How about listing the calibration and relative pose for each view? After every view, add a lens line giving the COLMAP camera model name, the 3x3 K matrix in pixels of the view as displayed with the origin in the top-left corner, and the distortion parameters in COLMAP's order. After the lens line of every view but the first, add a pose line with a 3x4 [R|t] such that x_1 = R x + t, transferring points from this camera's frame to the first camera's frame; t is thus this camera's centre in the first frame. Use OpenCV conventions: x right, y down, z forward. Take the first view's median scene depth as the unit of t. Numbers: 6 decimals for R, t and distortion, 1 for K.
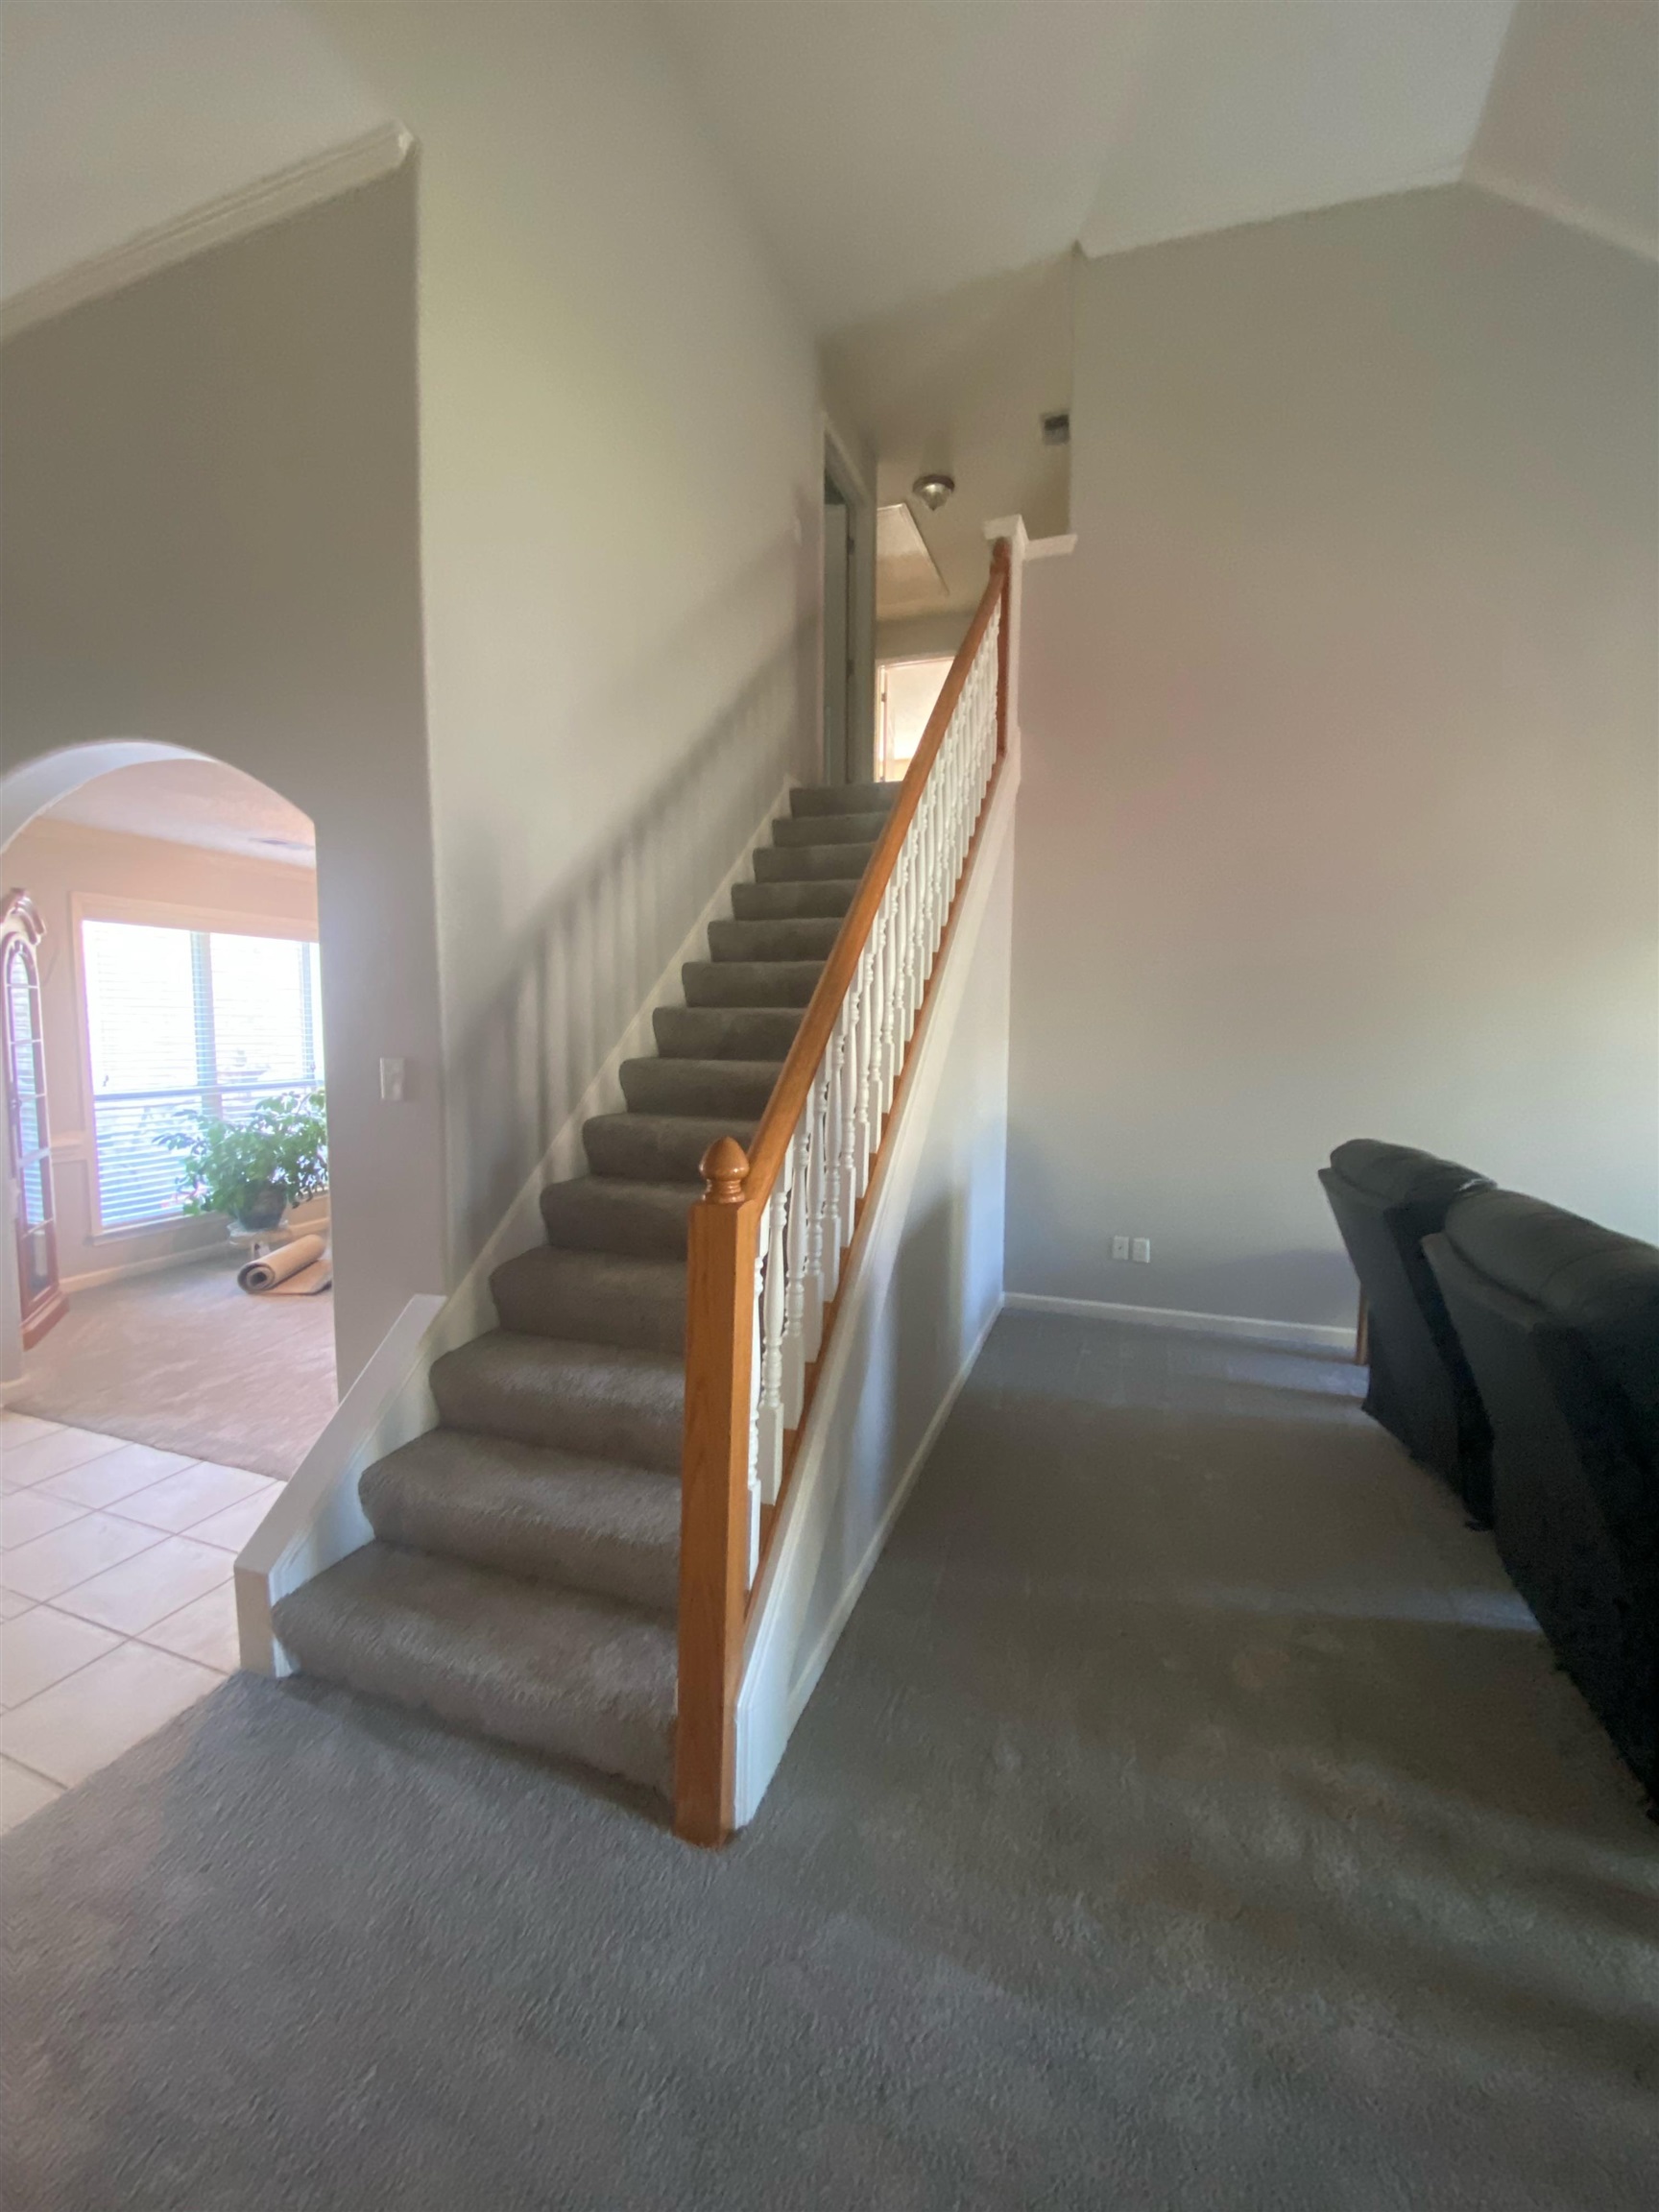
lens RADIAL K [[916.0, 0, 829.5], [0, 916.0, 1106.0], [0, 0, 1]] dist [0.003684, 0.000088]
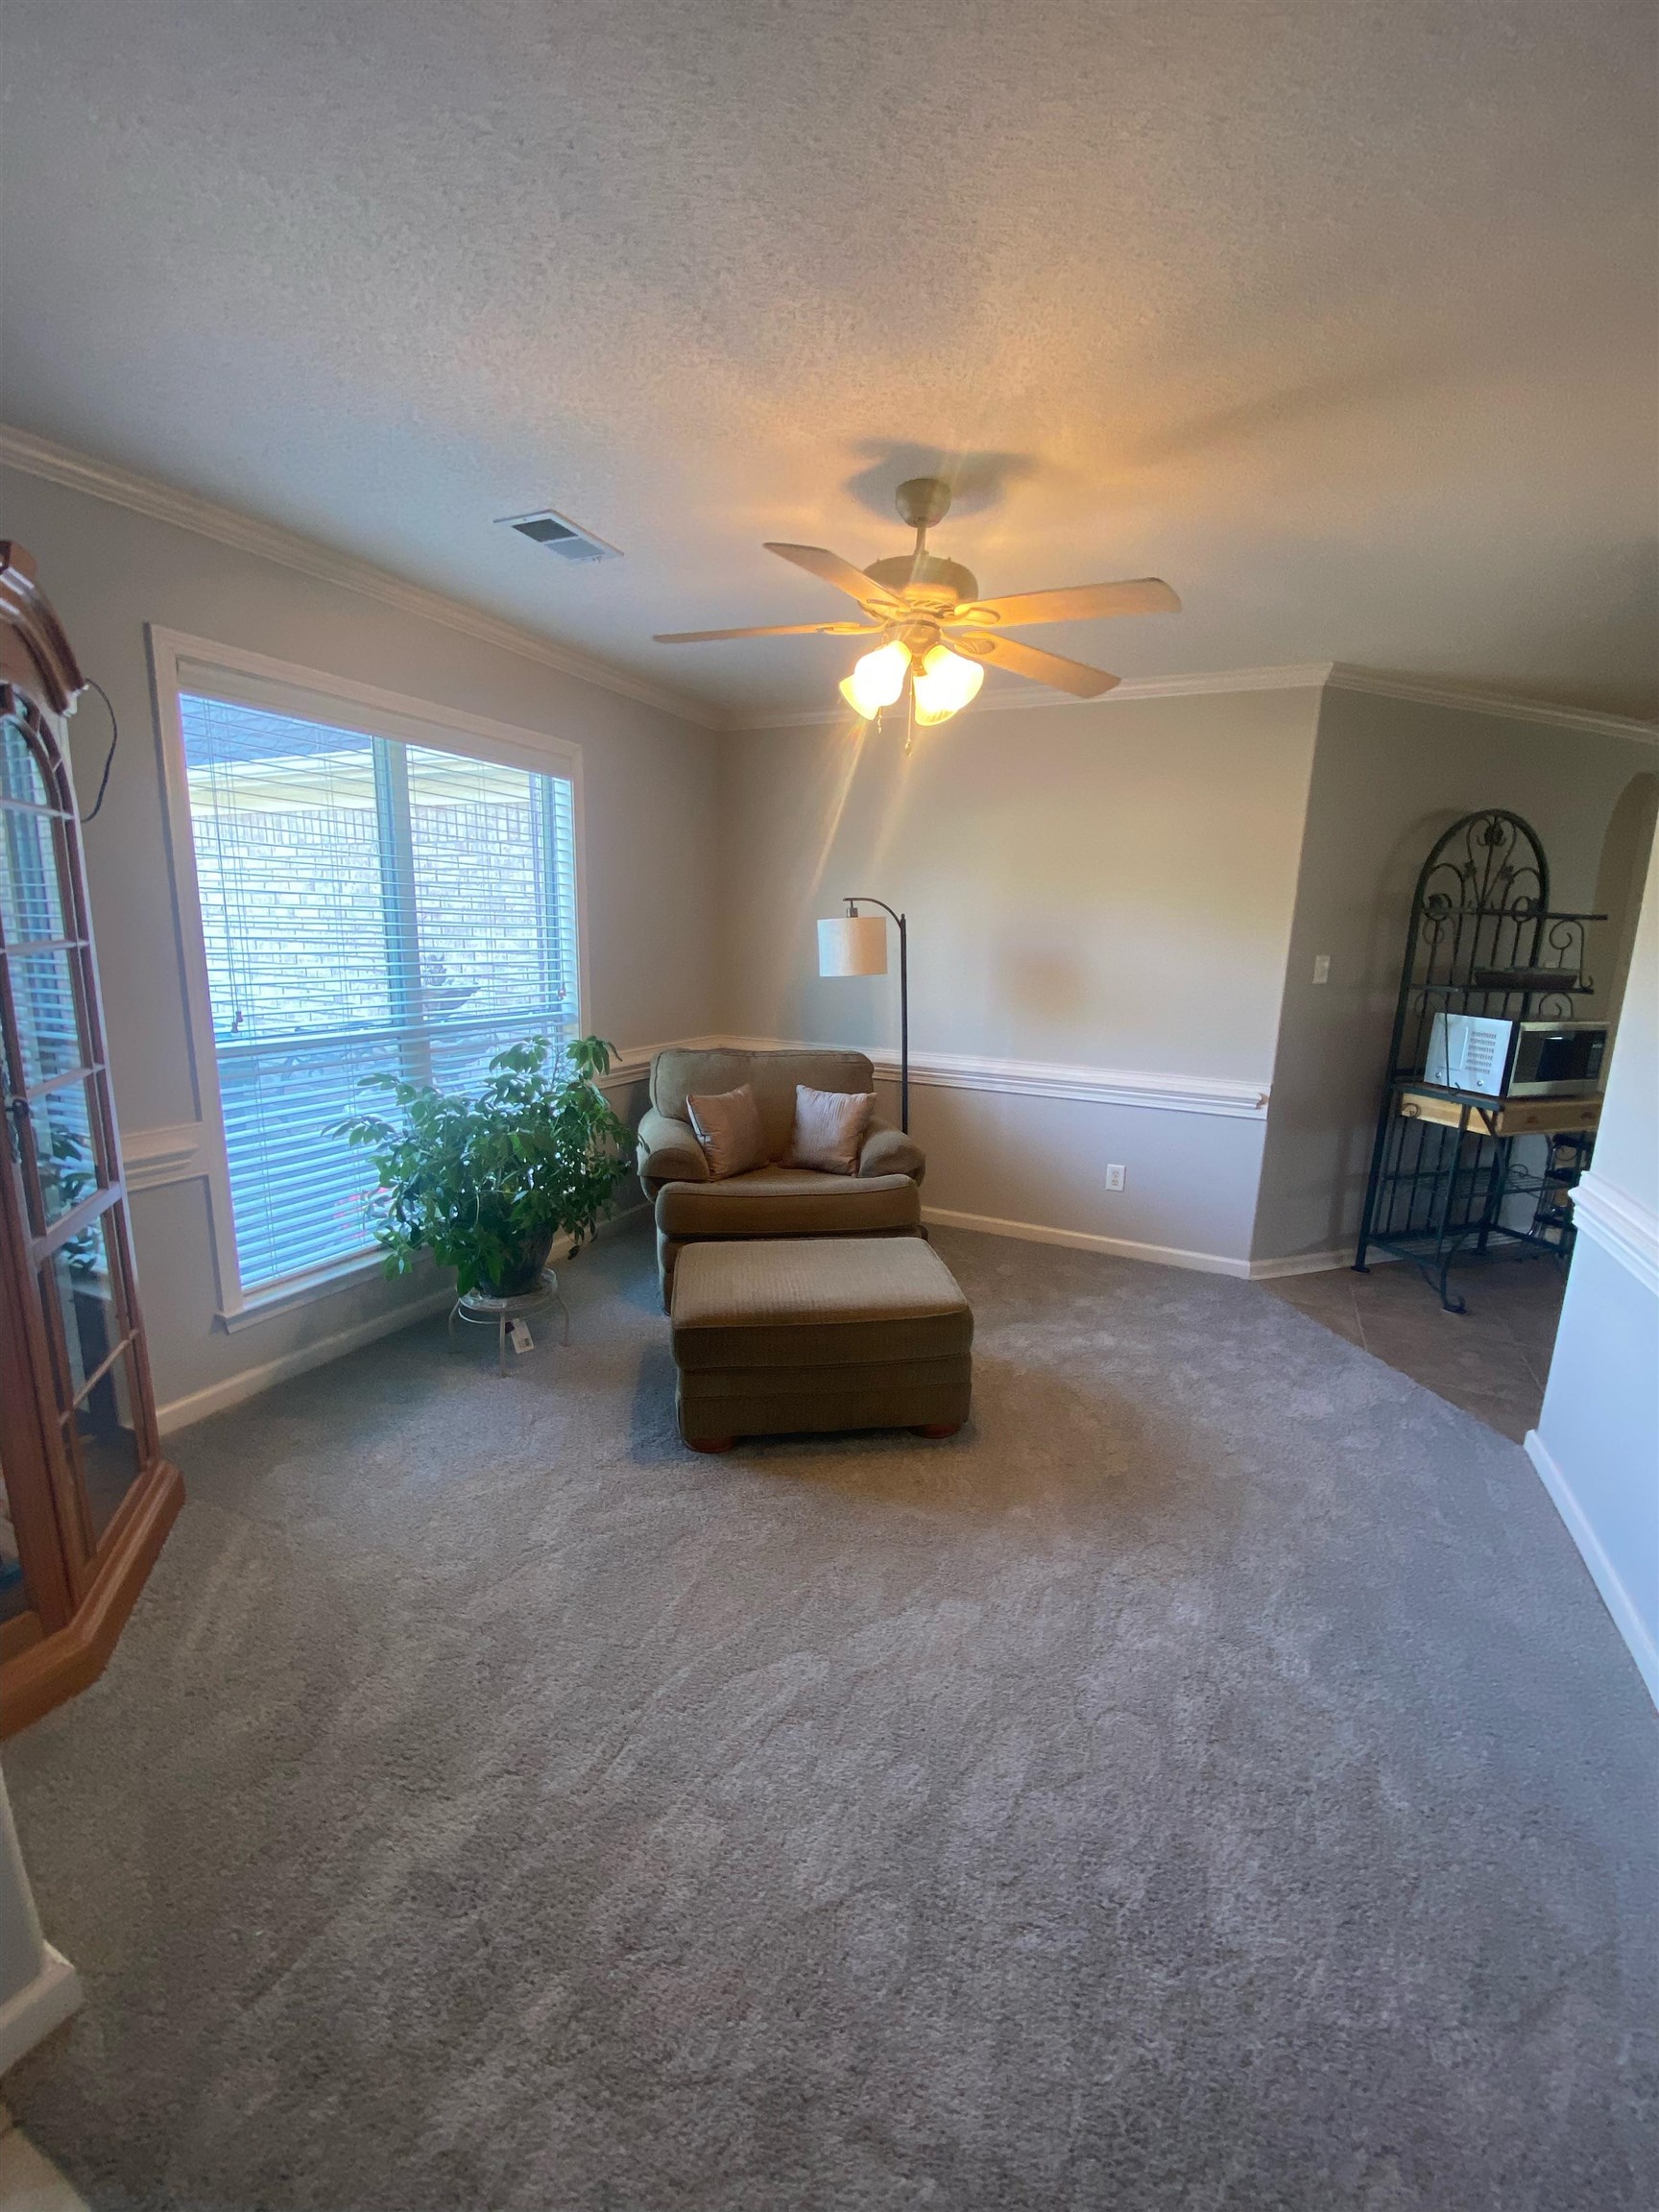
lens RADIAL K [[882.1, 0, 829.5], [0, 882.1, 1106.0], [0, 0, 1]] dist [0.000111, -0.000080]
pose [[0.995788, 0.034645, -0.084889, -0.384285], [-0.025454, 0.993927, 0.107061, -0.039276], [0.088083, -0.104449, 0.990622, 0.496388]]
